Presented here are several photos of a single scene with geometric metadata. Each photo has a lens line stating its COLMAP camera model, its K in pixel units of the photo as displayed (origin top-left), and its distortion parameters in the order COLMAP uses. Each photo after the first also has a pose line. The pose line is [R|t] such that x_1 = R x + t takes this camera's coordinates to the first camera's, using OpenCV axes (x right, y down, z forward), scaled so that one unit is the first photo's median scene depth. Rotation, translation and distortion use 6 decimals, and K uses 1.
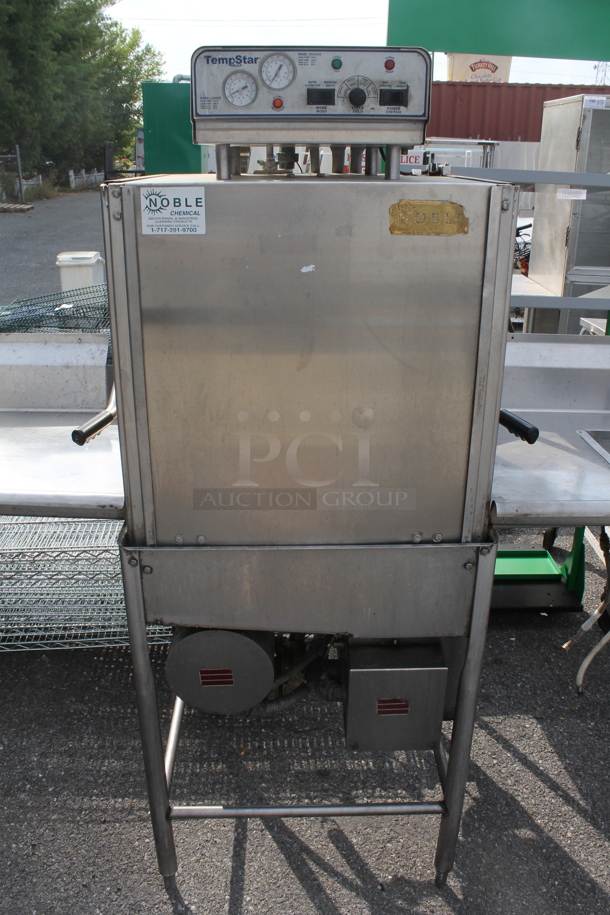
lens RADIAL K [[776.3, 0, 294.9], [0, 776.3, 459.4], [0, 0, 1]] dist [-0.167617, 0.138363]
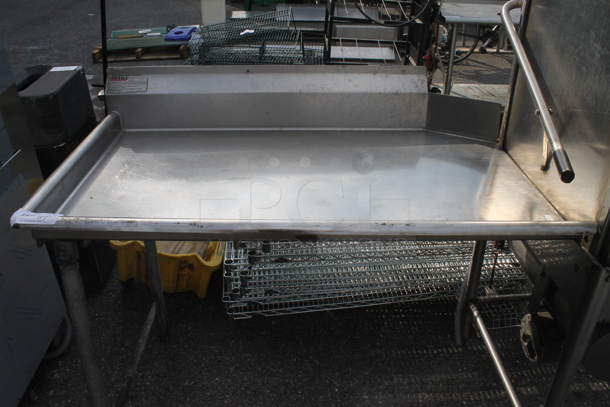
lens RADIAL K [[517.6, 0, 305.0], [0, 517.6, 203.5], [0, 0, 1]] dist [-0.167617, 0.138363]
pose [[0.999567, -0.023165, 0.018170, -0.522977], [0.020195, 0.988573, 0.149386, -0.082619], [-0.021423, -0.148954, 0.988612, 0.192881]]
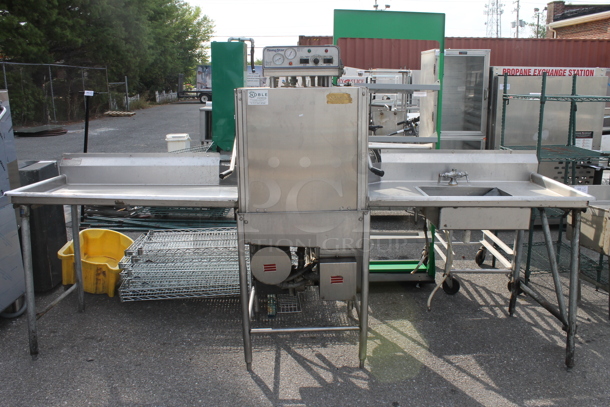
lens RADIAL K [[517.6, 0, 305.0], [0, 517.6, 203.5], [0, 0, 1]] dist [-0.167617, 0.138363]
pose [[0.999784, -0.016806, 0.012258, 0.000884], [0.018413, 0.989155, -0.145715, 0.266369], [-0.009677, 0.145909, 0.989251, -0.657620]]
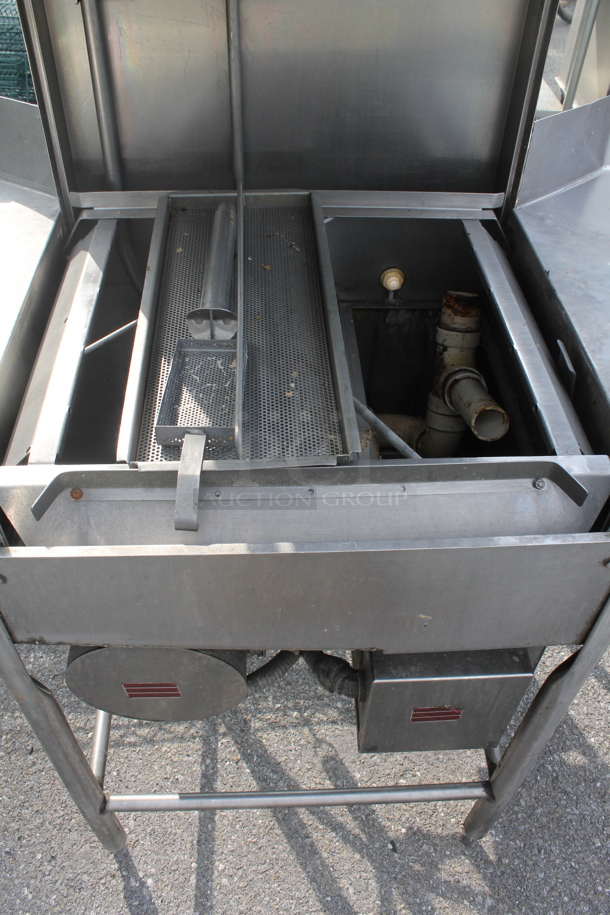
lens RADIAL K [[776.3, 0, 294.9], [0, 776.3, 459.4], [0, 0, 1]] dist [-0.167617, 0.138363]
pose [[0.999652, -0.006355, 0.025614, -0.002935], [-0.004407, 0.916751, 0.399434, -0.099812], [-0.026020, -0.399408, 0.916404, 0.419548]]
